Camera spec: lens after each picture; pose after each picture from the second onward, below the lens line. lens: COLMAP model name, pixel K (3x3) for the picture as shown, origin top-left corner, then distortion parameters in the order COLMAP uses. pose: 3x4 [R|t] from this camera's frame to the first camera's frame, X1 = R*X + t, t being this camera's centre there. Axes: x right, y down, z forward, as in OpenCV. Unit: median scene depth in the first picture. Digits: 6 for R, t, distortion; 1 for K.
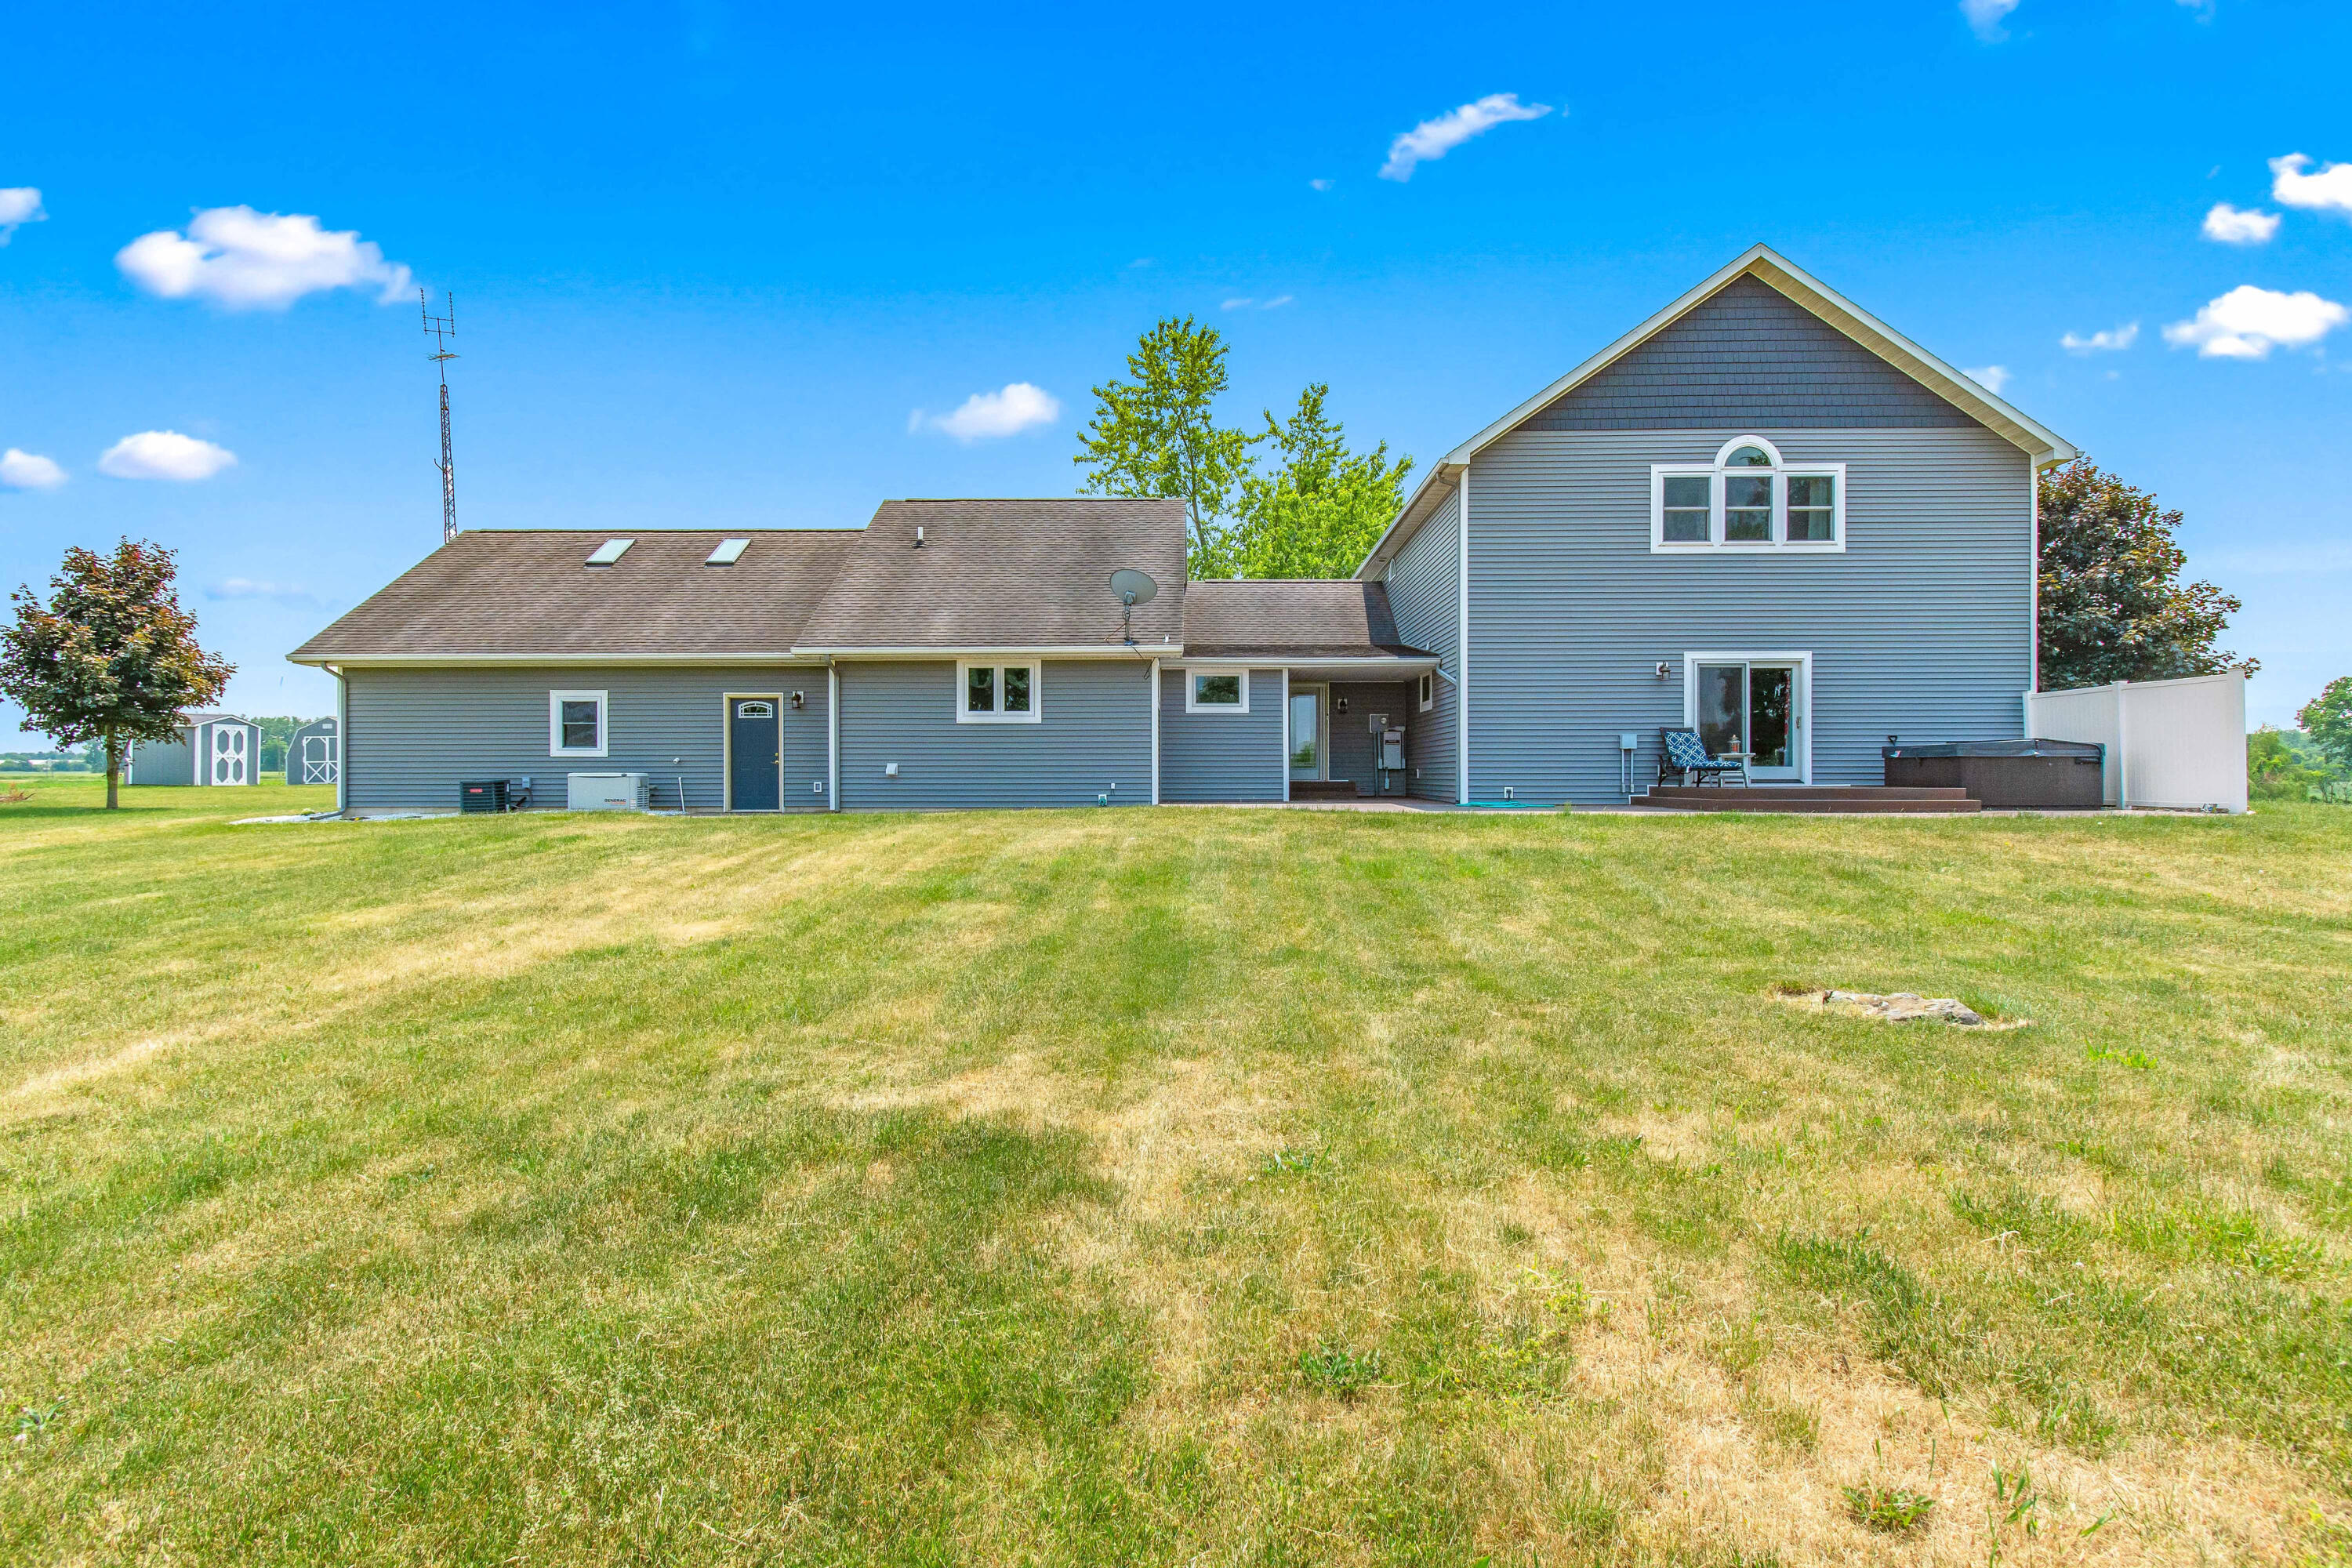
lens RADIAL K [[1181.3, 0, 1176.0], [0, 1181.3, 784.0], [0, 0, 1]] dist [0.002627, 0.000331]
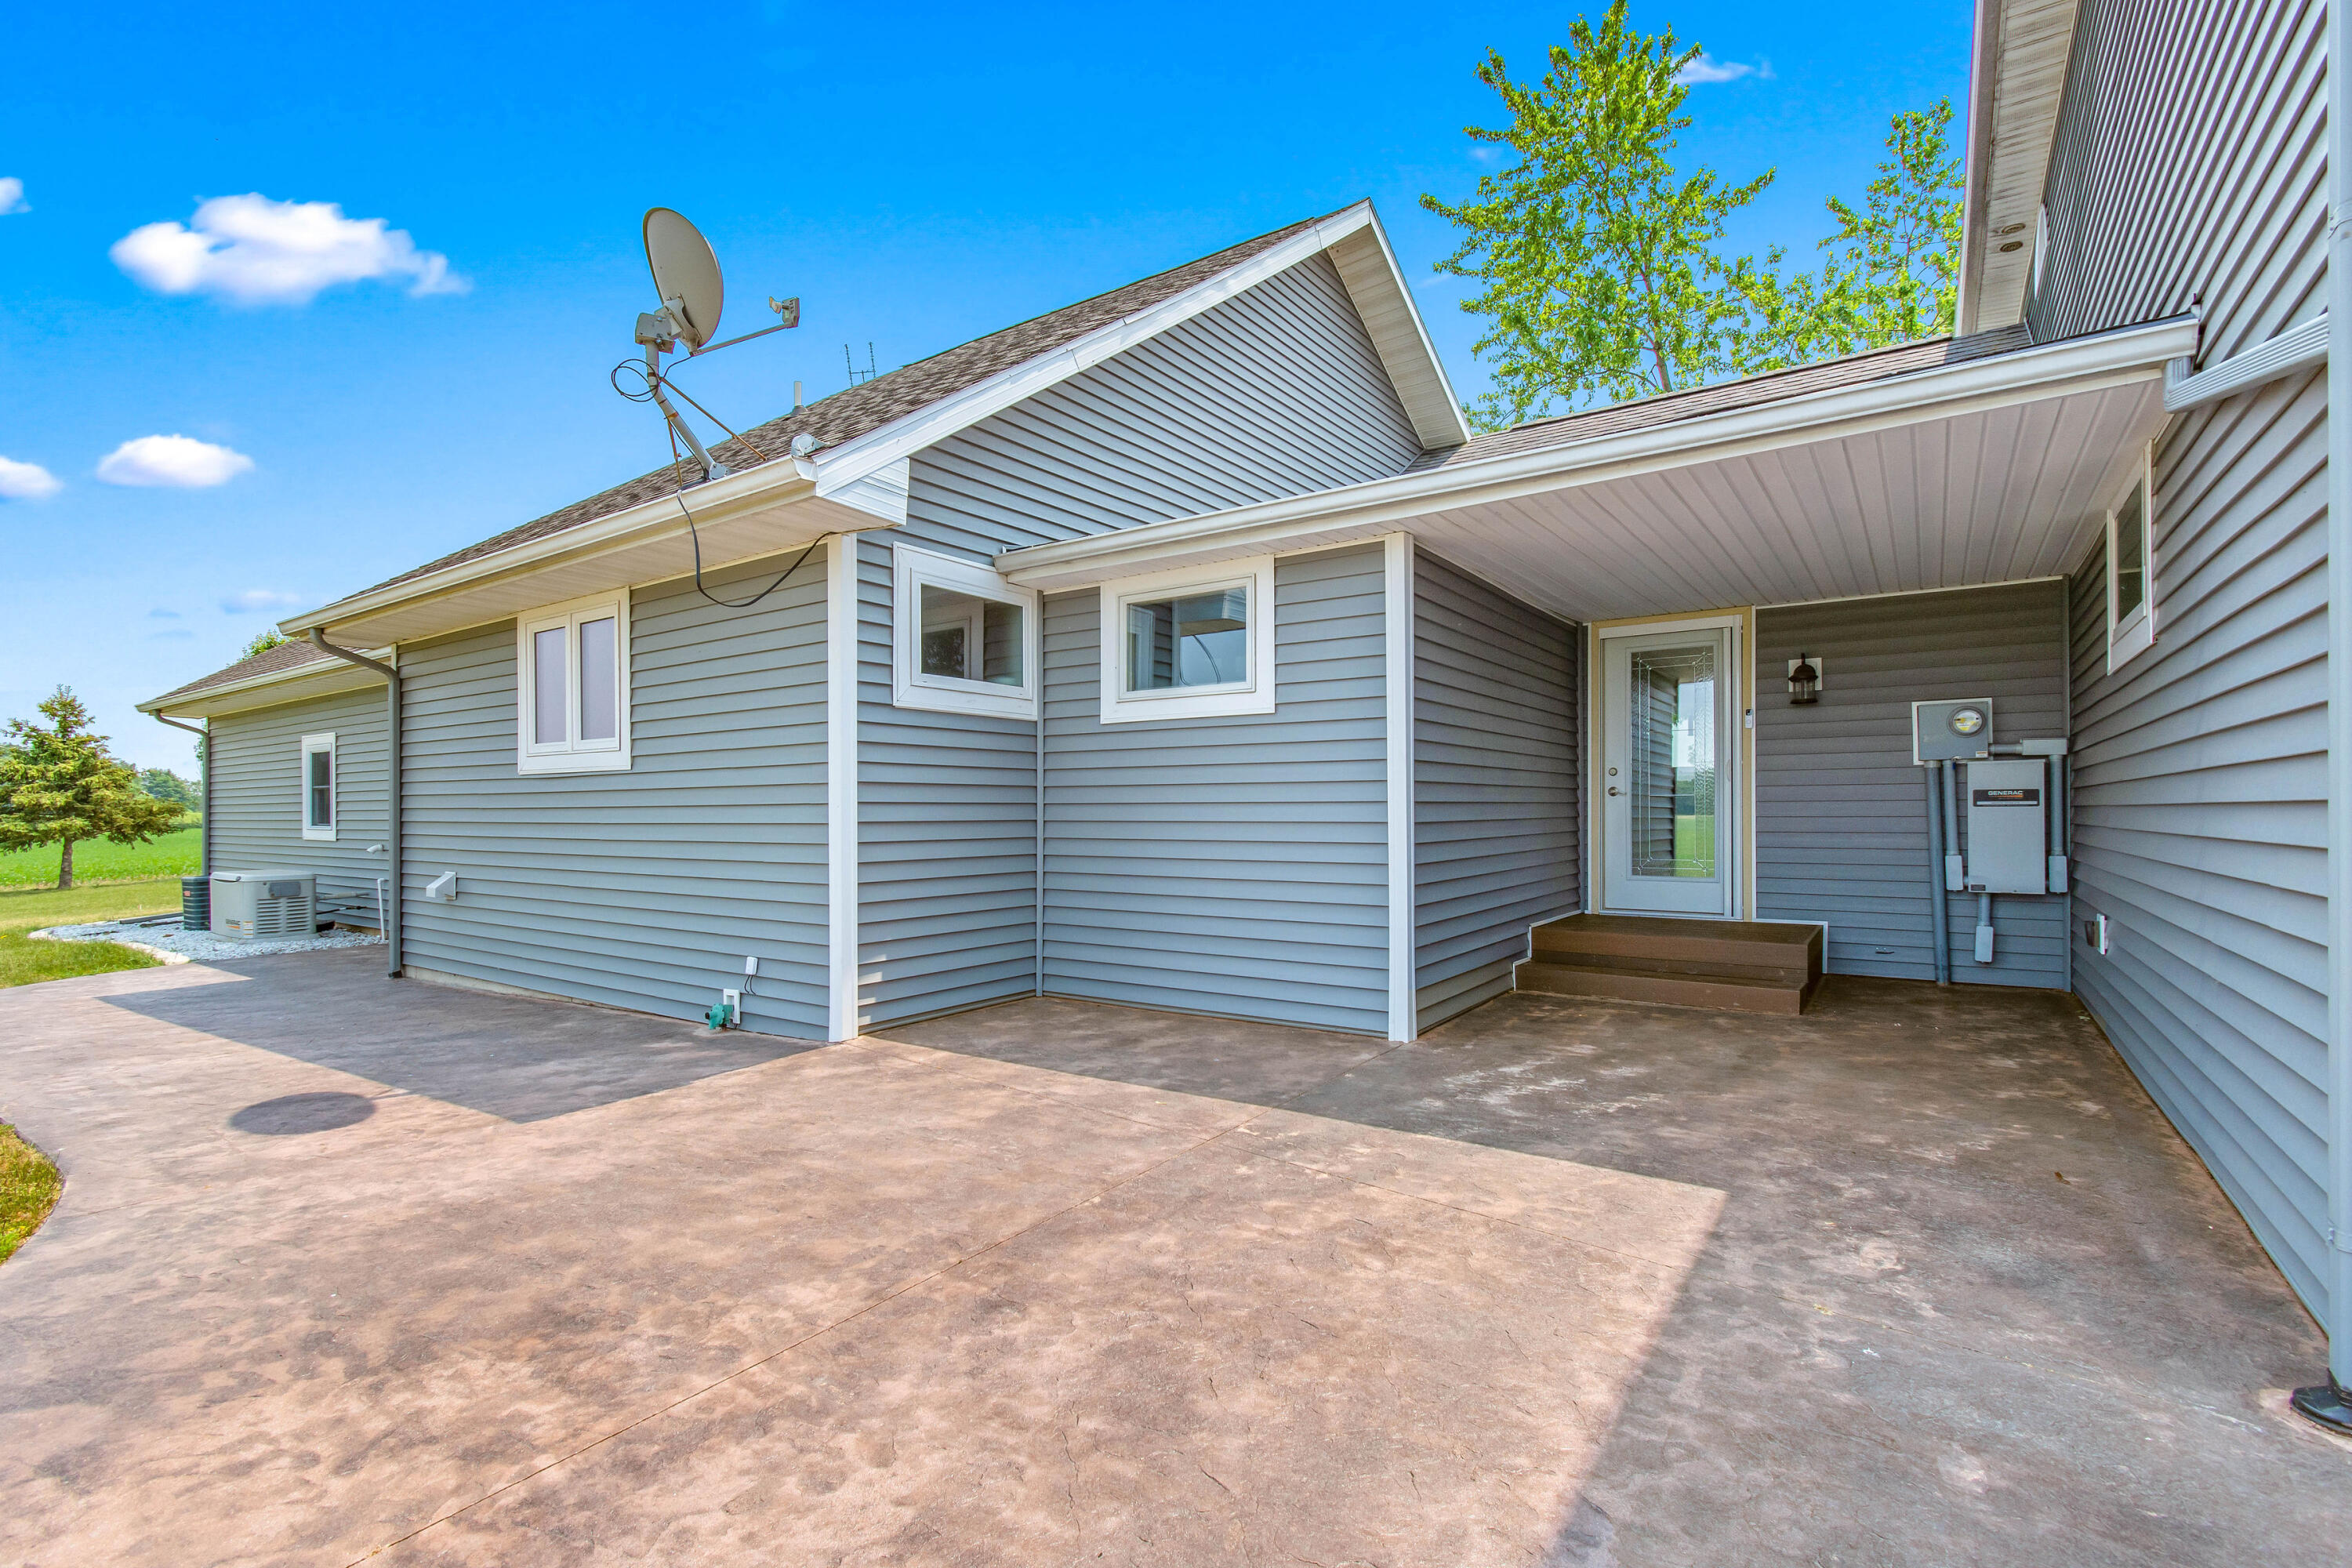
lens RADIAL K [[1080.3, 0, 1176.0], [0, 1080.3, 784.0], [0, 0, 1]] dist [-0.001107, 0.000187]
pose [[0.827118, -0.017216, -0.561764, 0.207520], [0.003984, 0.999685, -0.024771, -0.040800], [0.562014, 0.018250, 0.826926, 0.863512]]
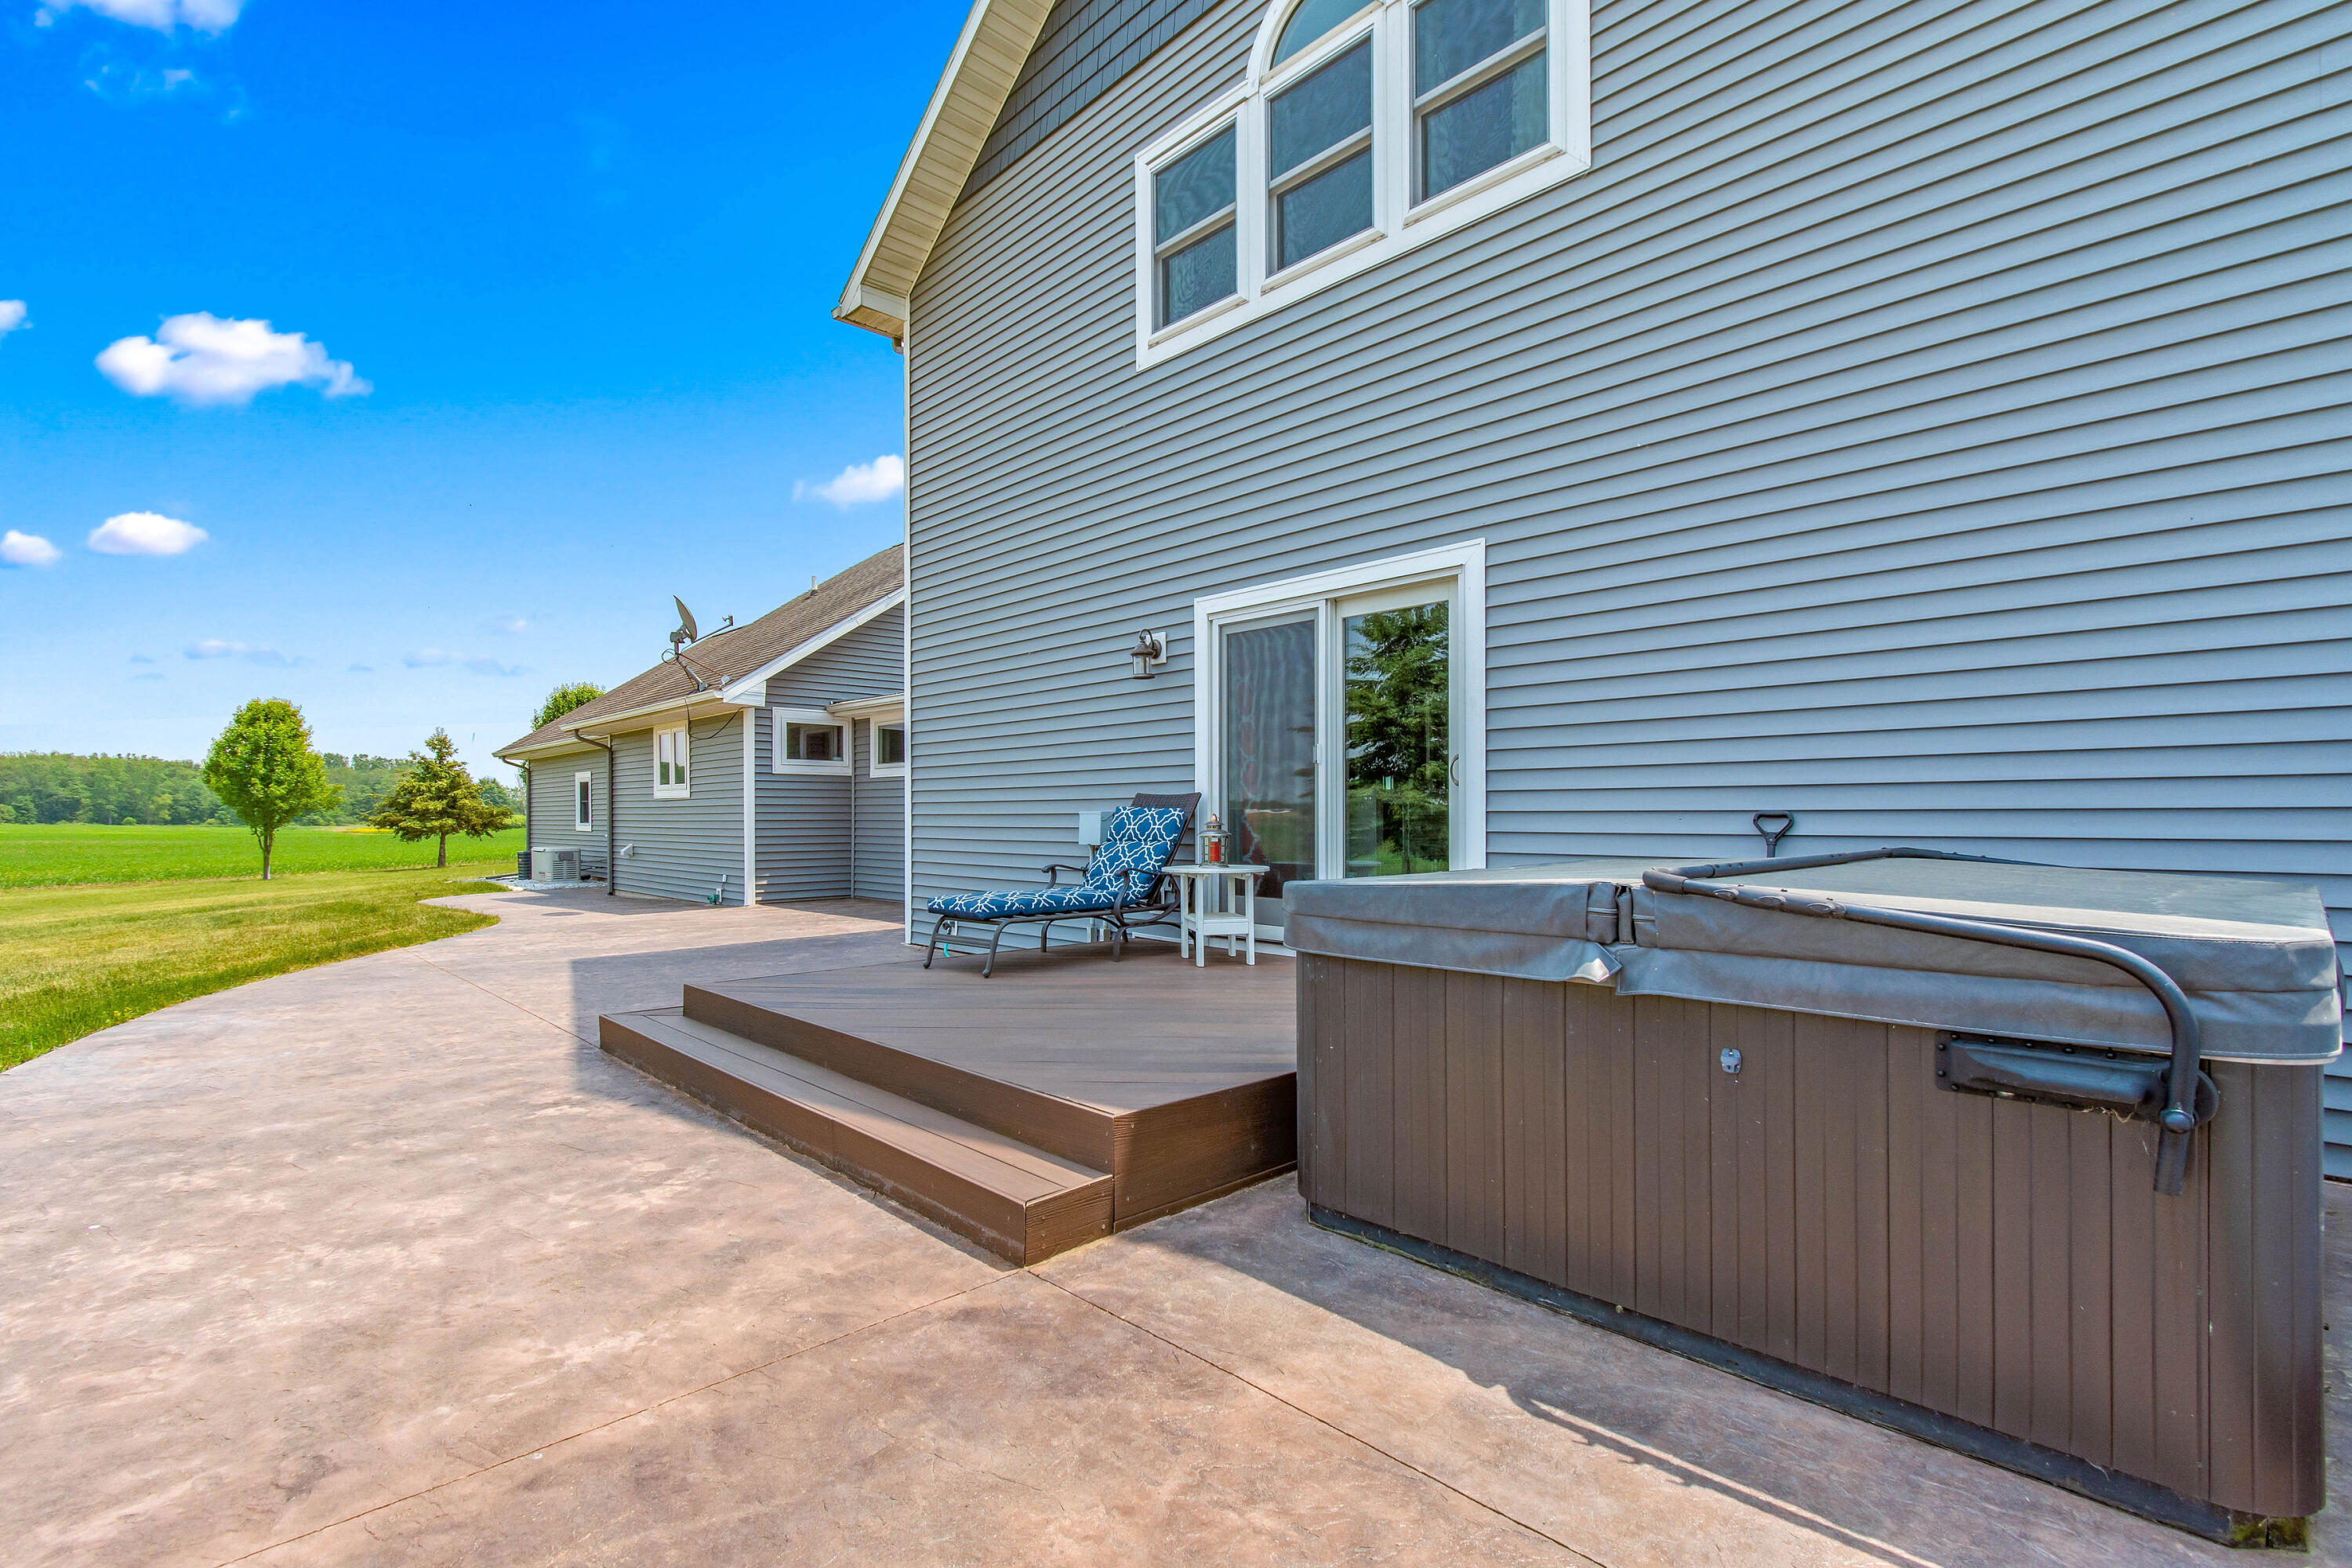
lens RADIAL K [[1074.0, 0, 1166.8], [0, 1074.0, 813.4], [0, 0, 1]] dist [0.010561, -0.000074]
pose [[0.703326, -0.002439, -0.710863, 0.674098], [-0.001692, 0.999986, -0.005104, -0.039198], [0.710865, 0.004793, 0.703312, 0.743547]]
